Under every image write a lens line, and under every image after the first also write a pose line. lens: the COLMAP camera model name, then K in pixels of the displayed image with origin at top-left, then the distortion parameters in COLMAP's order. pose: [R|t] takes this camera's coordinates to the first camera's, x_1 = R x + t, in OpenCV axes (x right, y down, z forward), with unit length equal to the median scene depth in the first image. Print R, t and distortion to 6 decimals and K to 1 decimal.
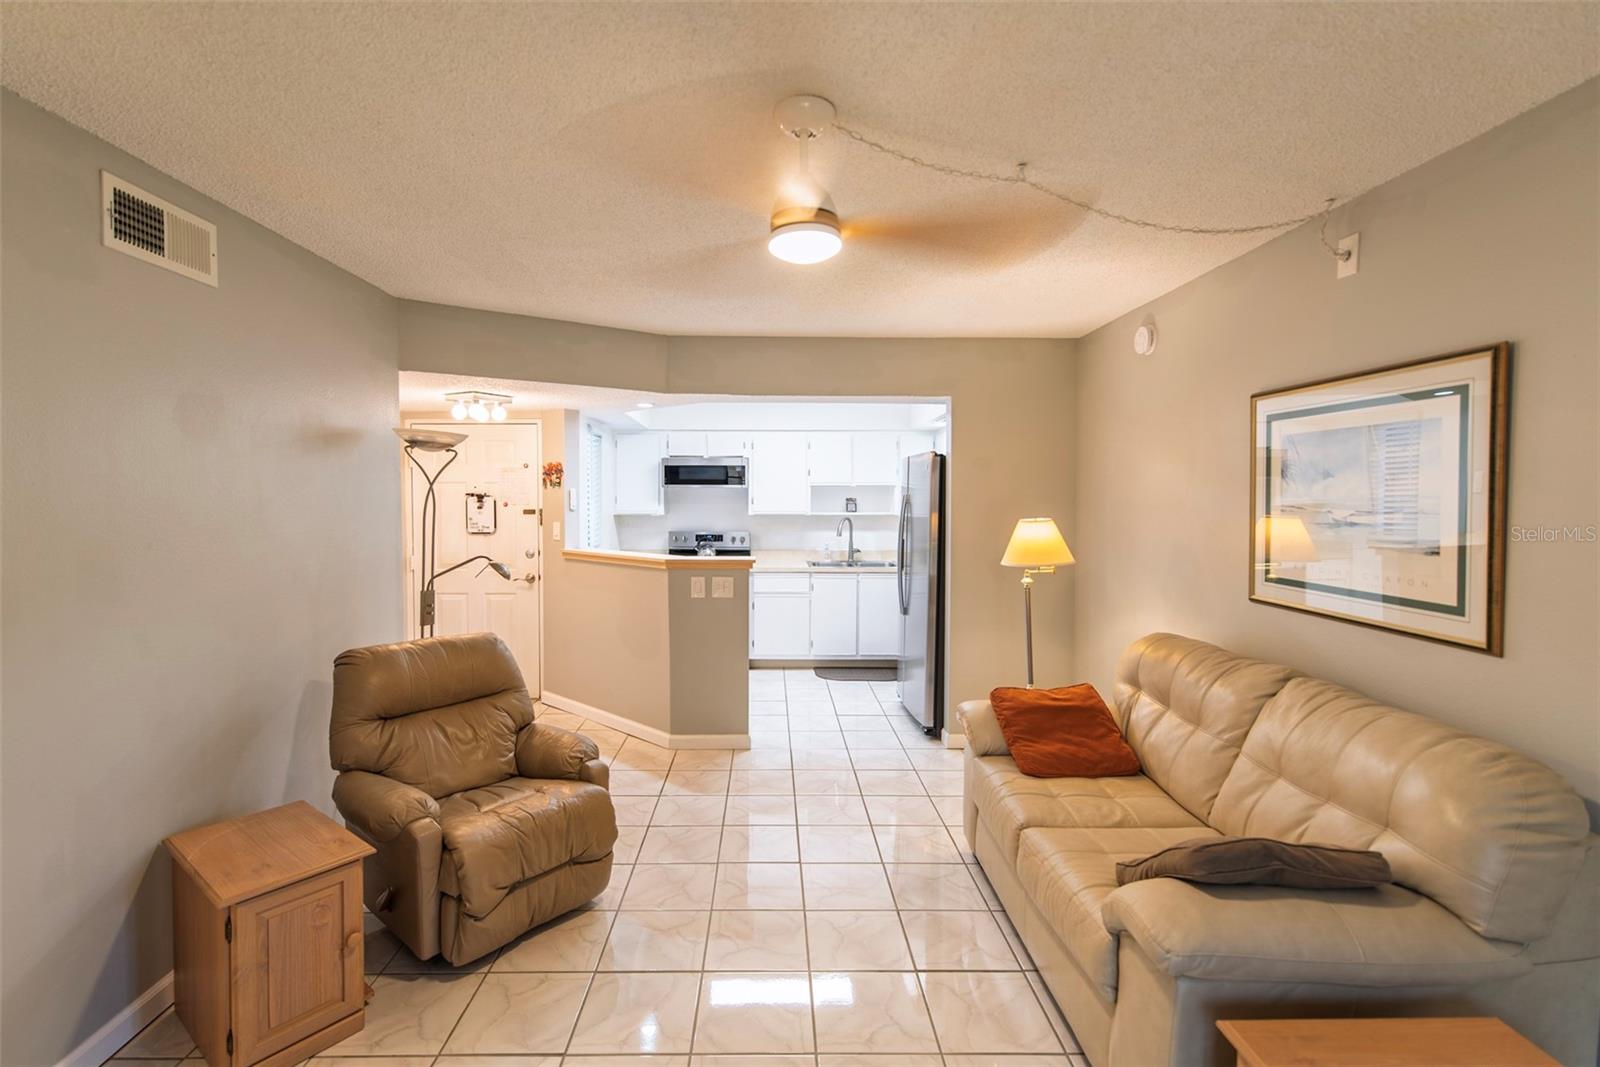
lens RADIAL K [[687.6, 0, 789.1], [0, 687.6, 502.1], [0, 0, 1]] dist [0.001982, 0.000482]
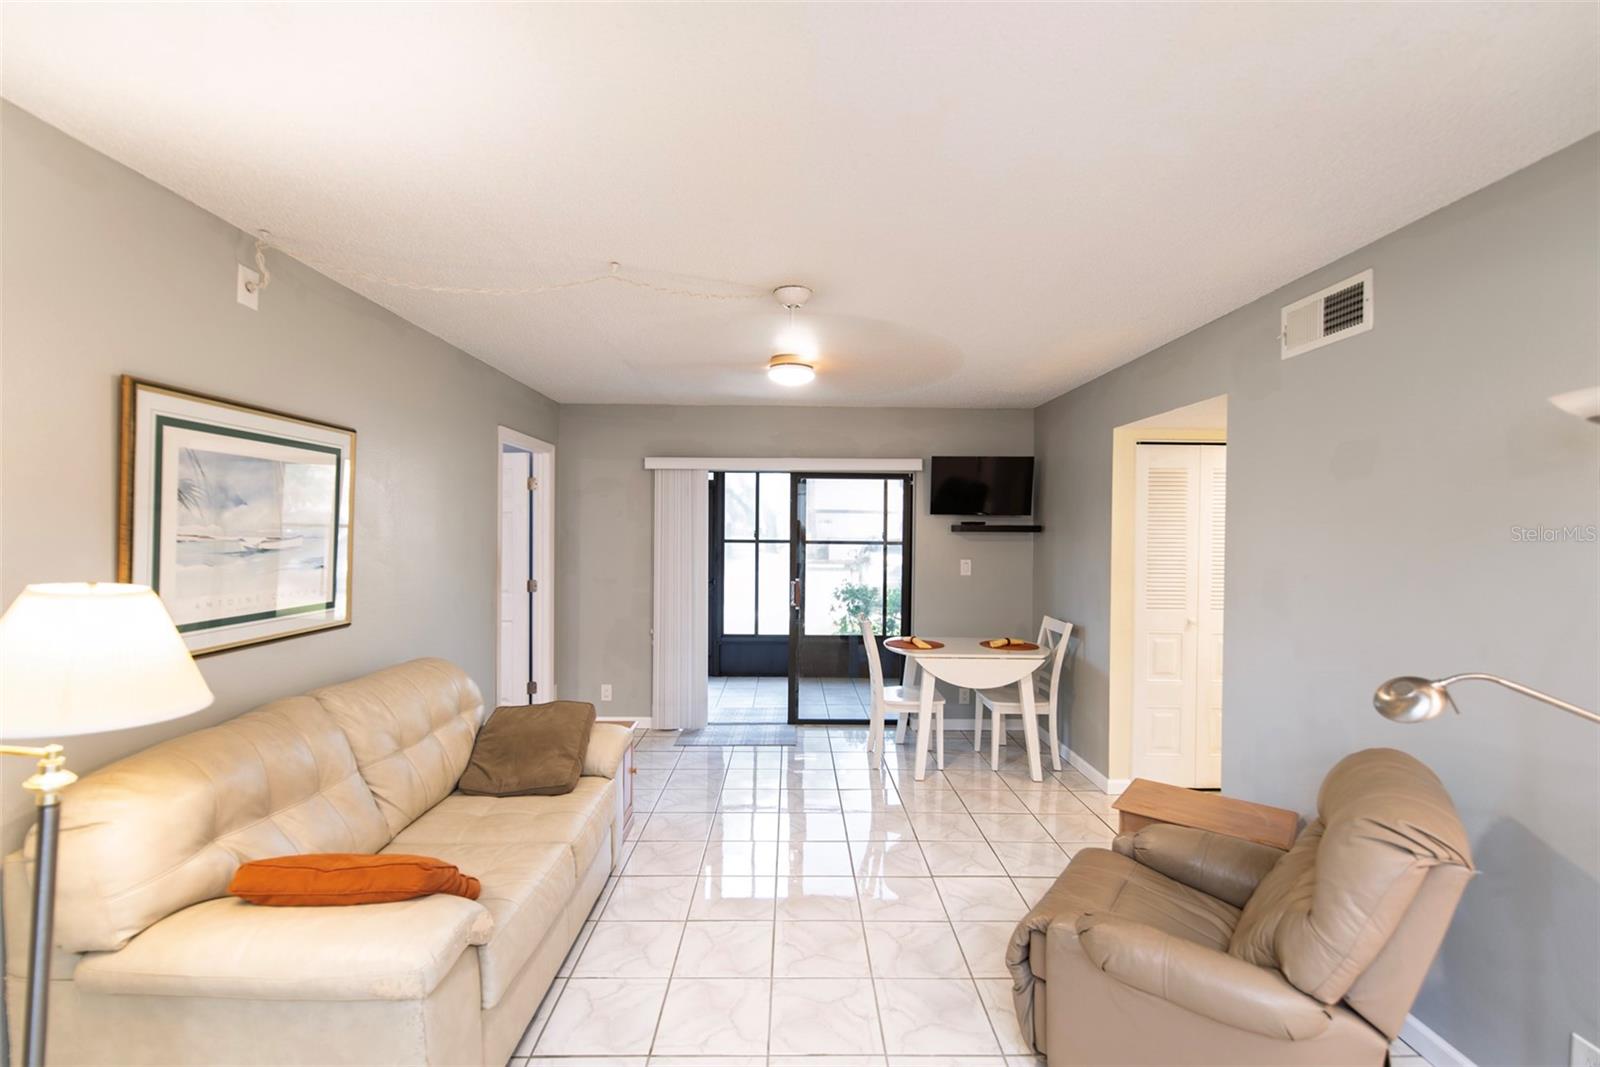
lens RADIAL K [[687.6, 0, 803.3], [0, 687.6, 528.6], [0, 0, 1]] dist [0.001982, 0.000482]
pose [[-0.999634, -0.011881, 0.024286, -0.033100], [-0.011788, 0.999923, 0.003955, -0.014576], [-0.024331, 0.003667, -0.999697, 1.915046]]
